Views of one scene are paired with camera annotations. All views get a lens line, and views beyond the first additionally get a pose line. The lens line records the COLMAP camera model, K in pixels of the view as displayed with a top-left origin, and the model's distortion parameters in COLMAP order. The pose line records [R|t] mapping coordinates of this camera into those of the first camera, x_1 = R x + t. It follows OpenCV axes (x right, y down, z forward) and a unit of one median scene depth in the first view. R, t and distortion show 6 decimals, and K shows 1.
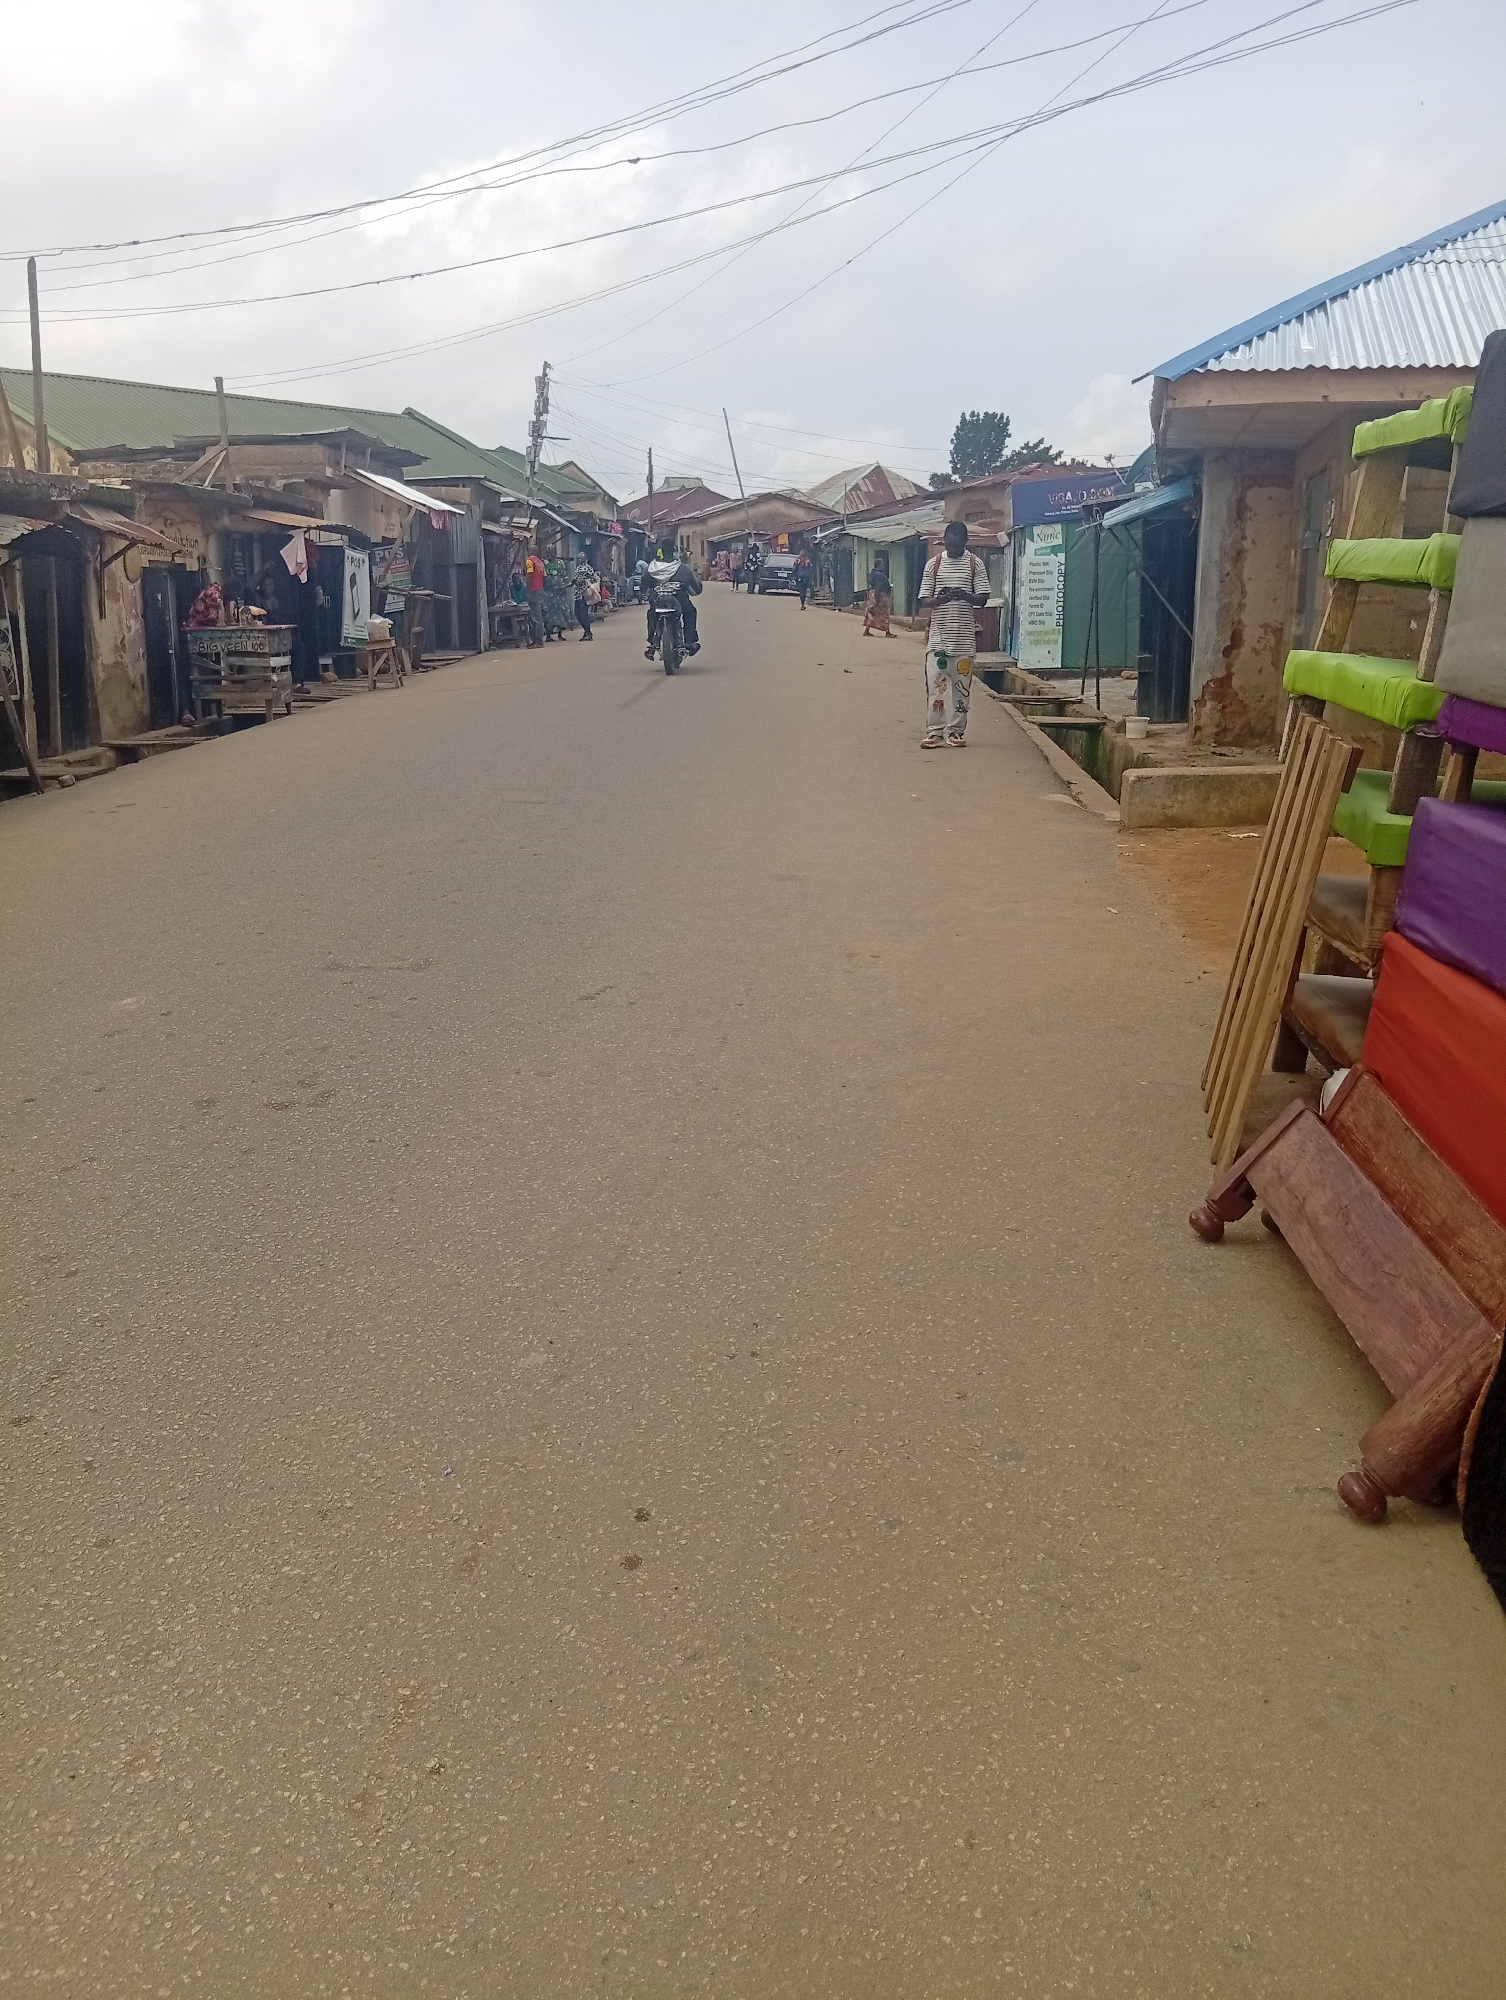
lens RADIAL K [[1531.0, 0, 758.0], [0, 1531.0, 1037.6], [0, 0, 1]] dist [0.089051, -0.190189]
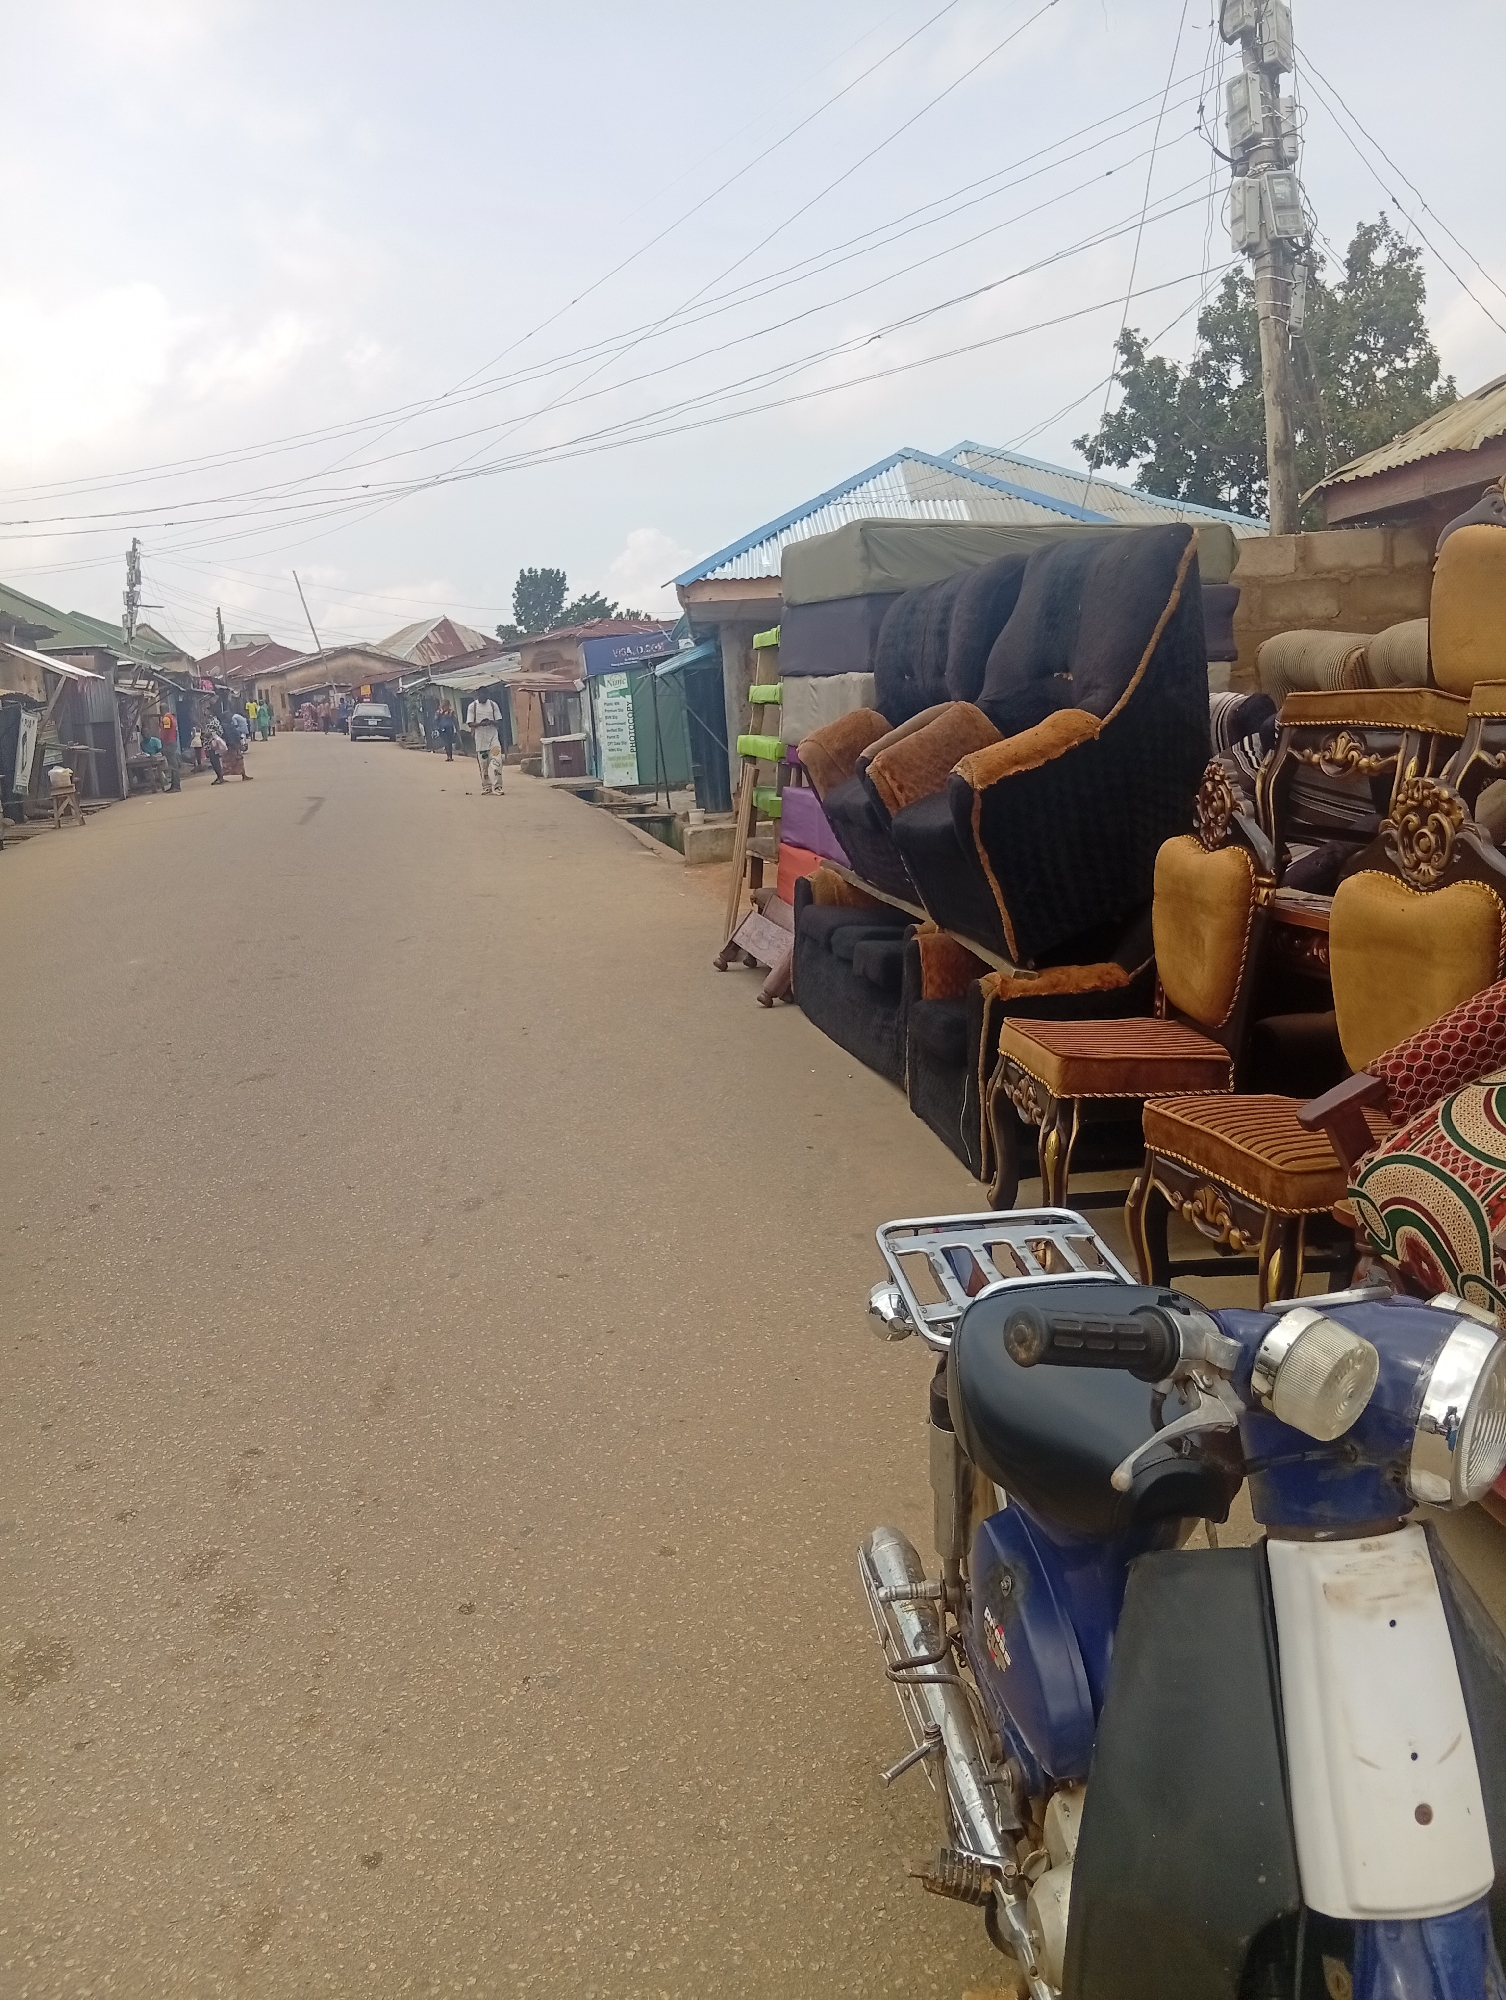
lens RADIAL K [[1531.0, 0, 758.0], [0, 1531.0, 1037.6], [0, 0, 1]] dist [0.089051, -0.190189]
pose [[0.963576, -0.092912, 0.250776, -0.035185], [0.114264, 0.990842, -0.071940, 0.054722], [-0.241796, 0.097974, 0.965368, -0.175004]]
